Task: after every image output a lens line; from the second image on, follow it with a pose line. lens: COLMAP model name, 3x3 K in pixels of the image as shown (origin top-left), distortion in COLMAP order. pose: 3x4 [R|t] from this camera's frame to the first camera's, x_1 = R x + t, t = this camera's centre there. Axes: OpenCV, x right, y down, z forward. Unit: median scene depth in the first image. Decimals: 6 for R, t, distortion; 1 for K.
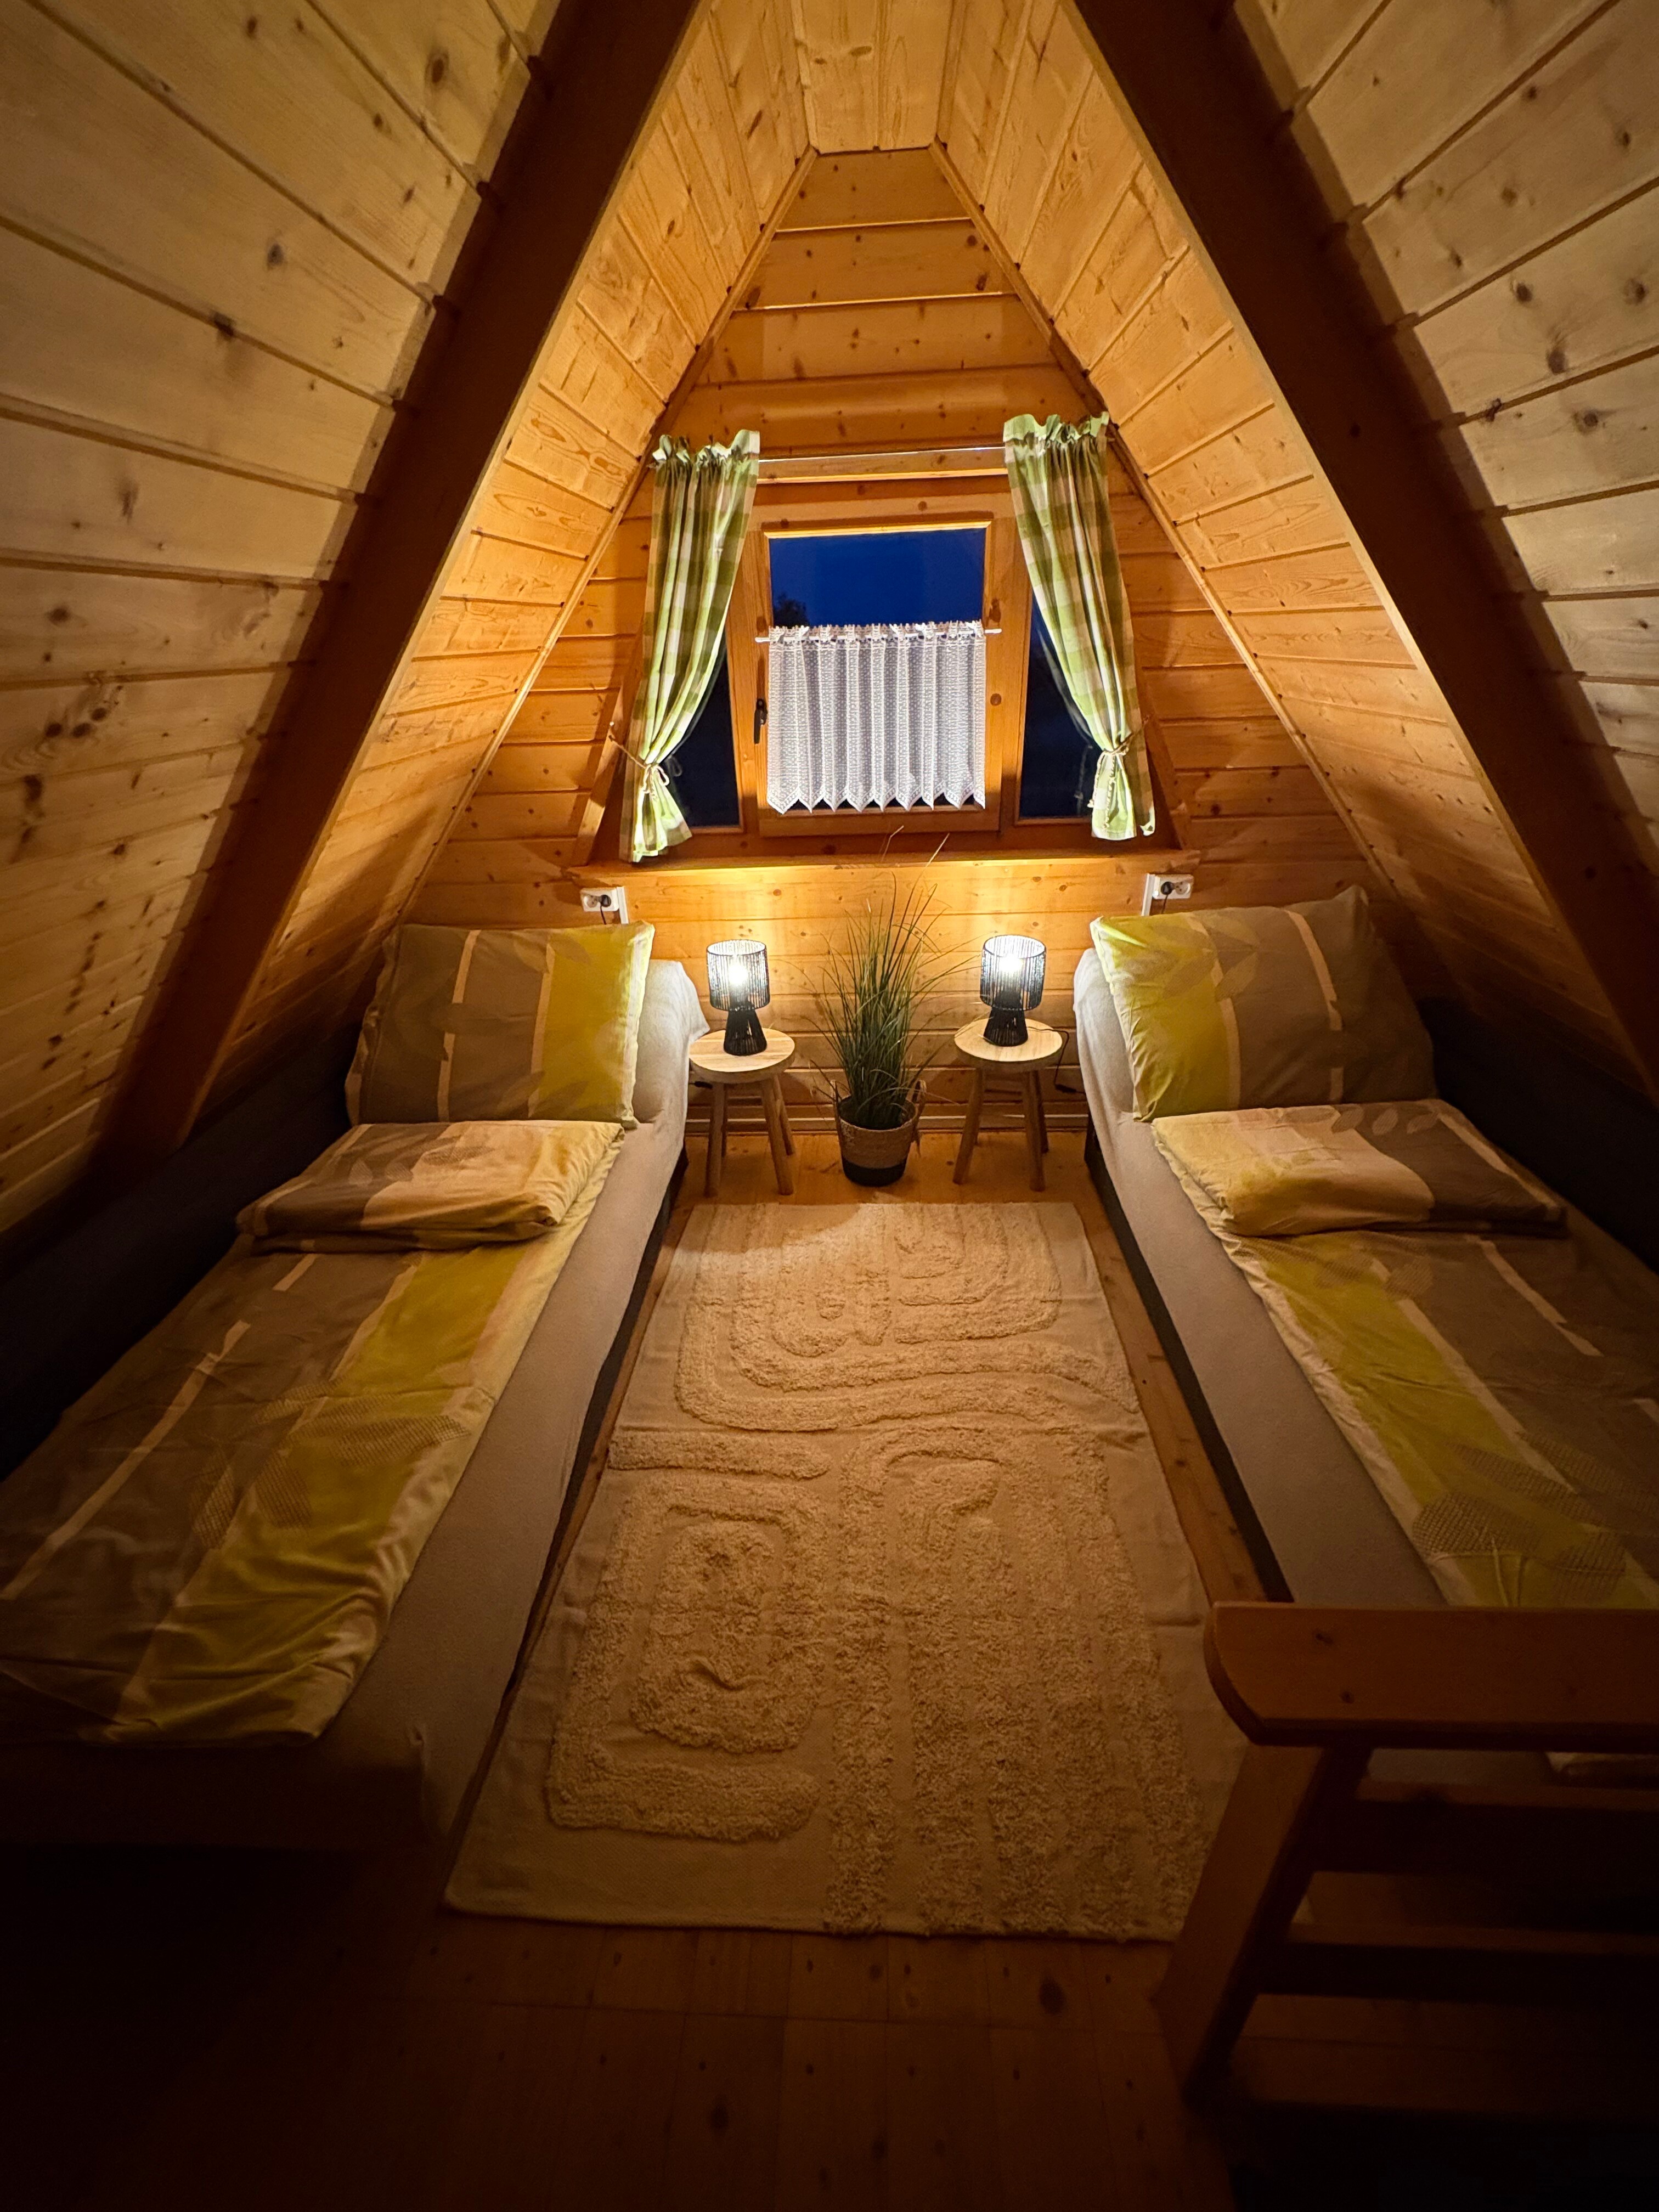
lens RADIAL K [[880.6, 0, 828.8], [0, 880.6, 1099.6], [0, 0, 1]] dist [-0.000078, -0.000130]
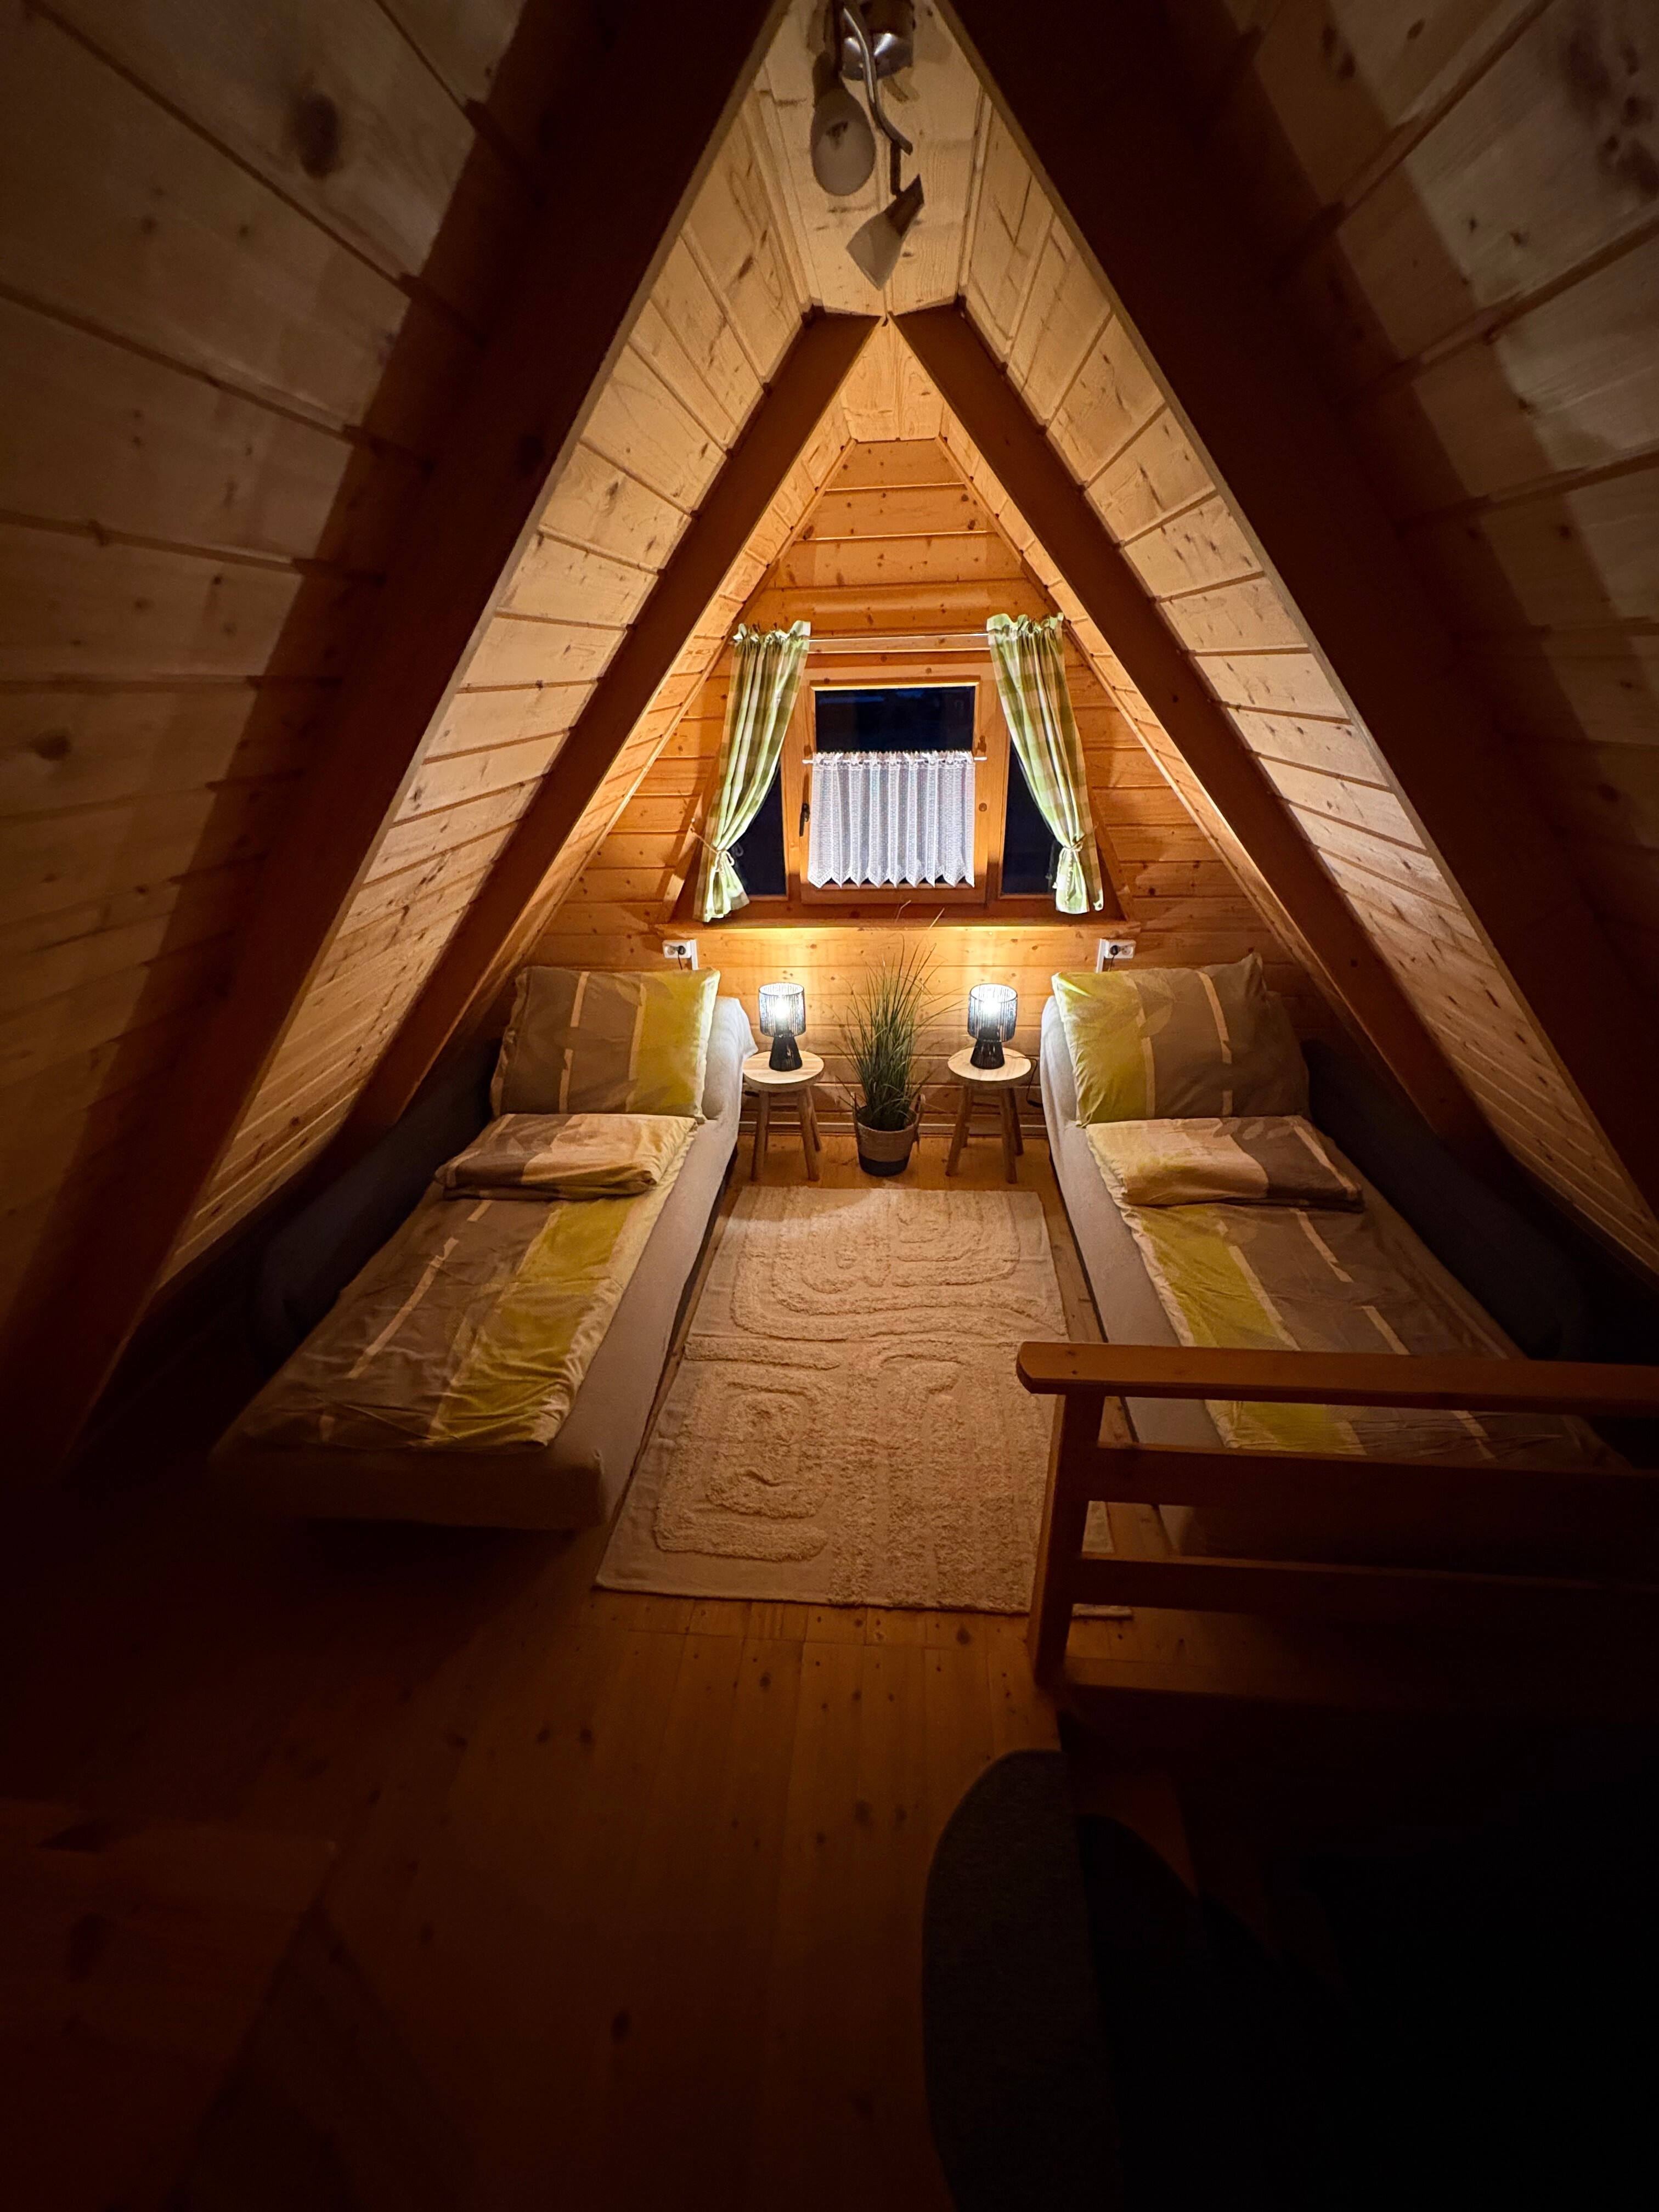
lens RADIAL K [[880.6, 0, 832.5], [0, 880.6, 1087.8], [0, 0, 1]] dist [-0.000078, -0.000130]
pose [[0.999321, 0.025338, -0.026740, 0.012291], [-0.026307, 0.998987, -0.036509, 0.025421], [0.025788, 0.037188, 0.998976, -0.379485]]
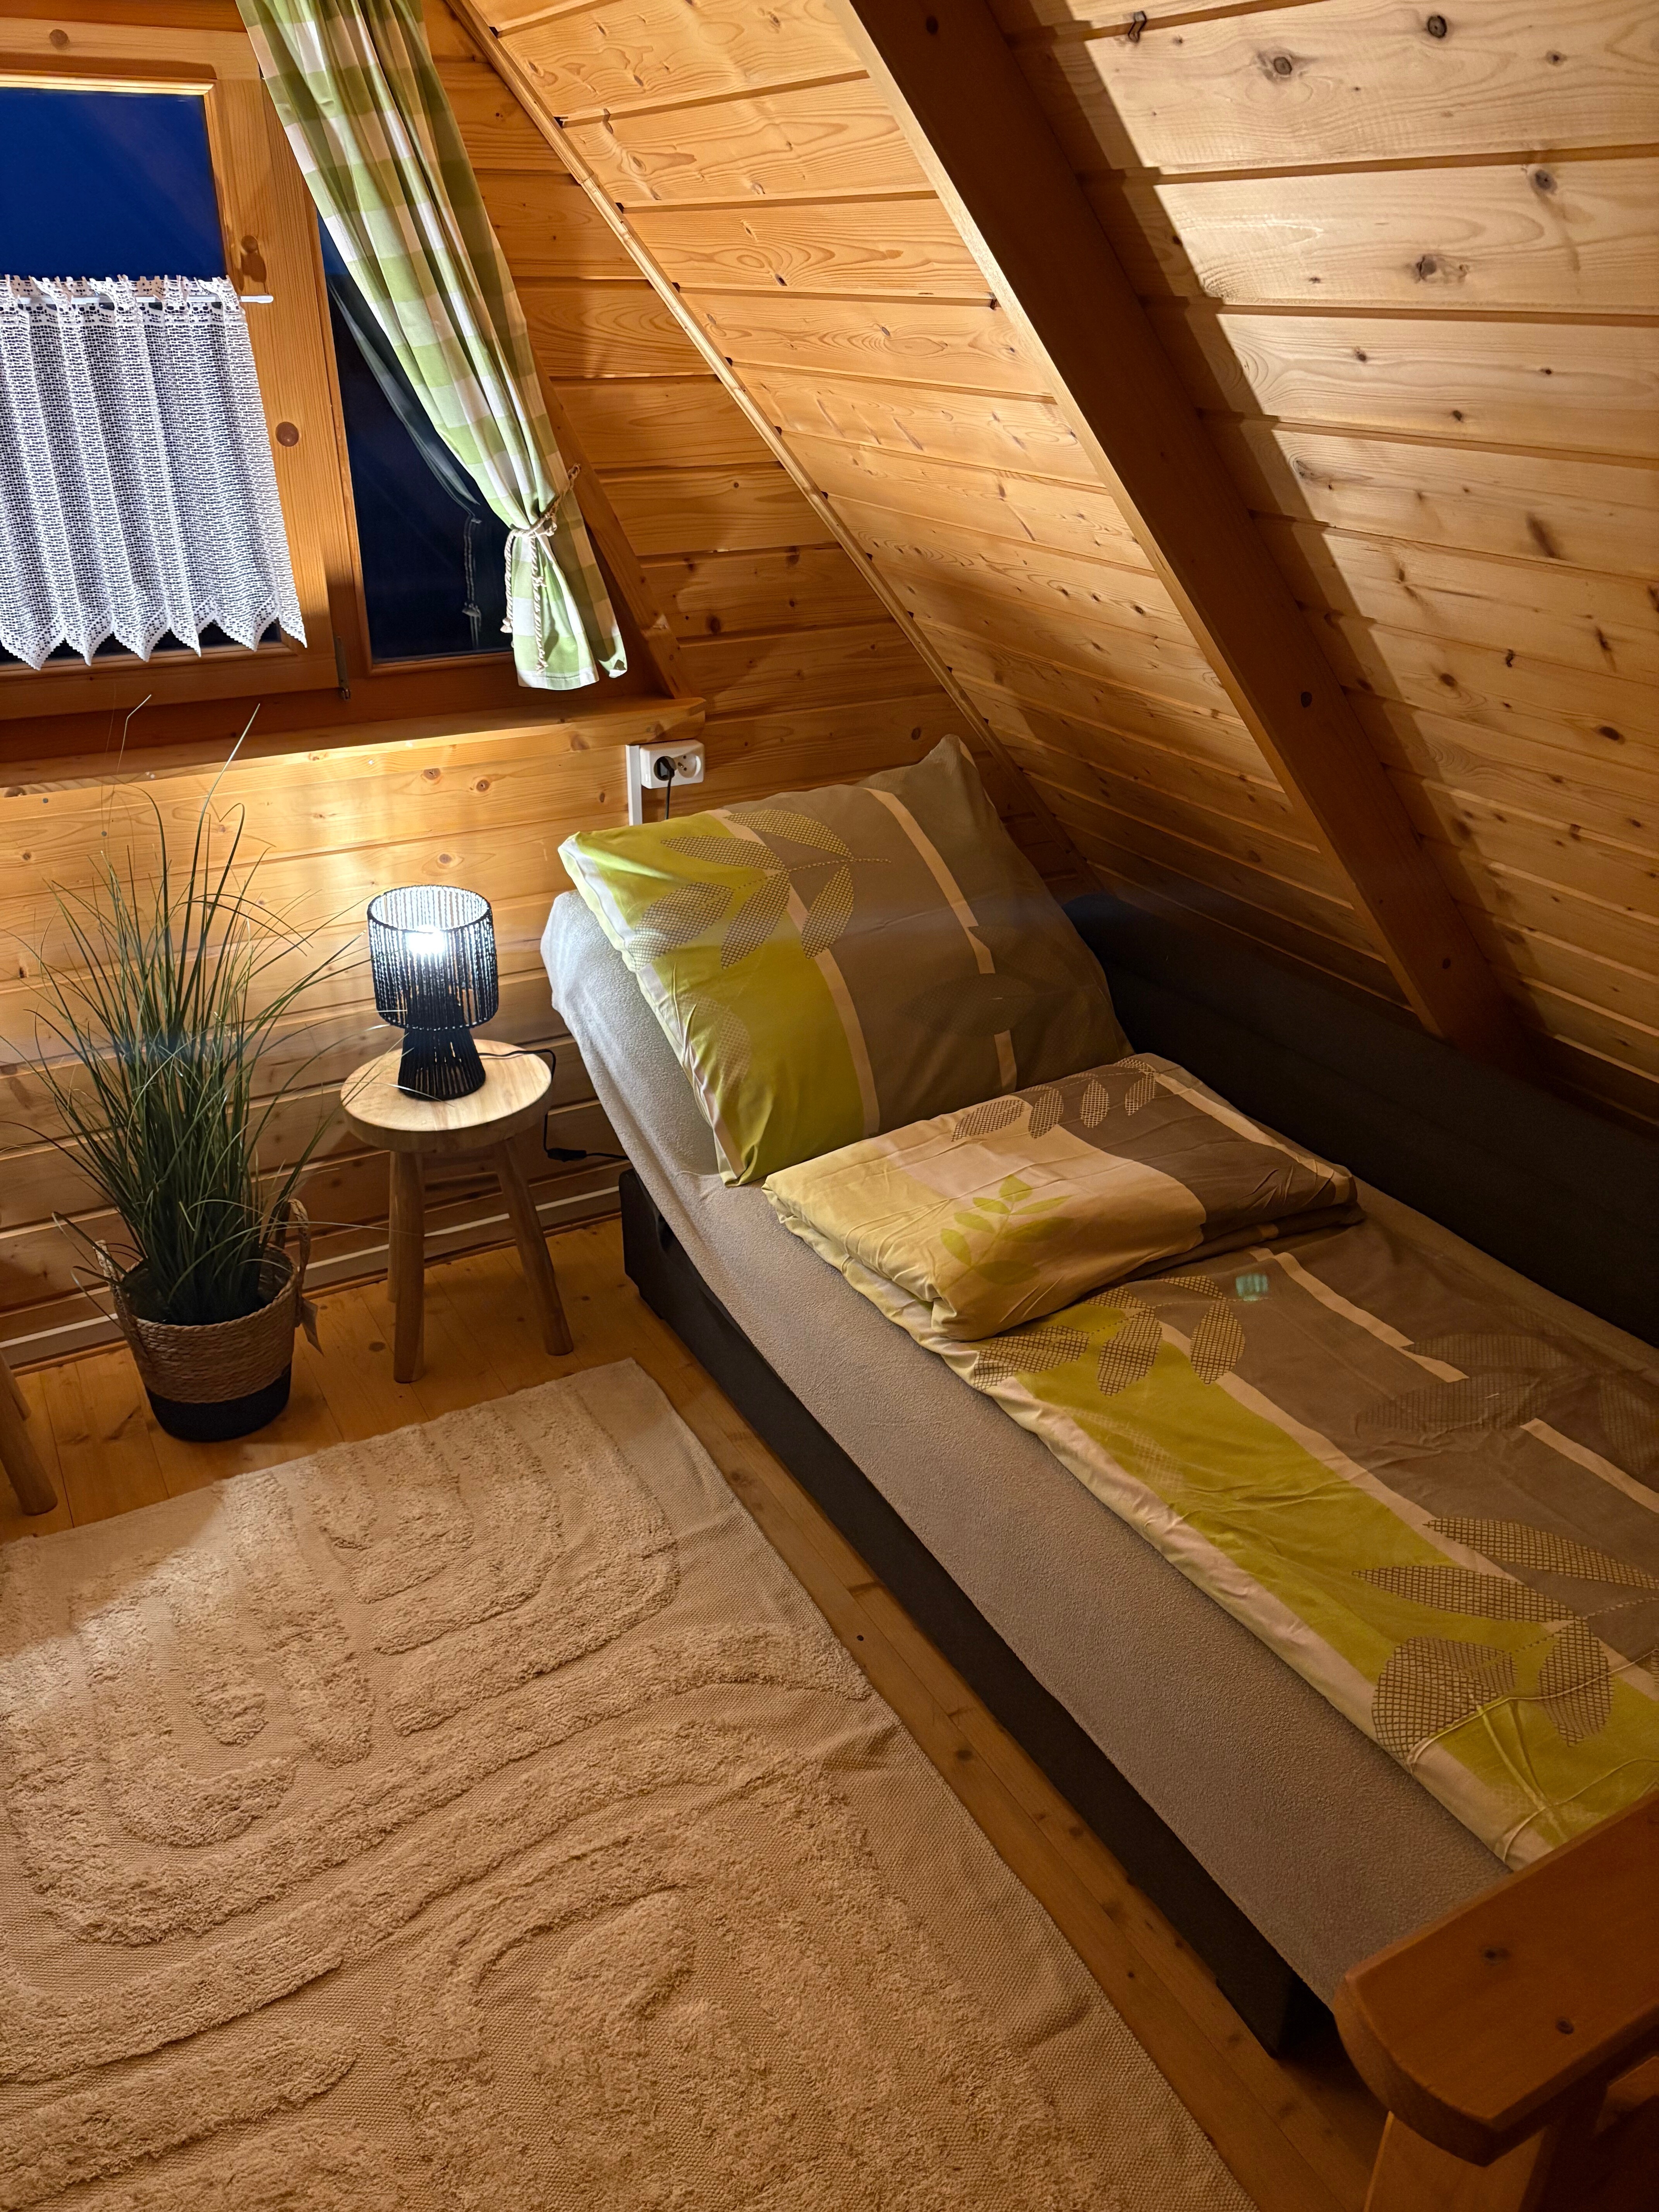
lens RADIAL K [[1673.6, 0, 841.7], [0, 1673.6, 1111.0], [0, 0, 1]] dist [0.042296, -0.043136]
pose [[0.850877, -0.196695, 0.487155, -0.107409], [0.210966, 0.977146, 0.026058, -0.038737], [-0.481147, 0.080601, 0.872927, 0.037960]]
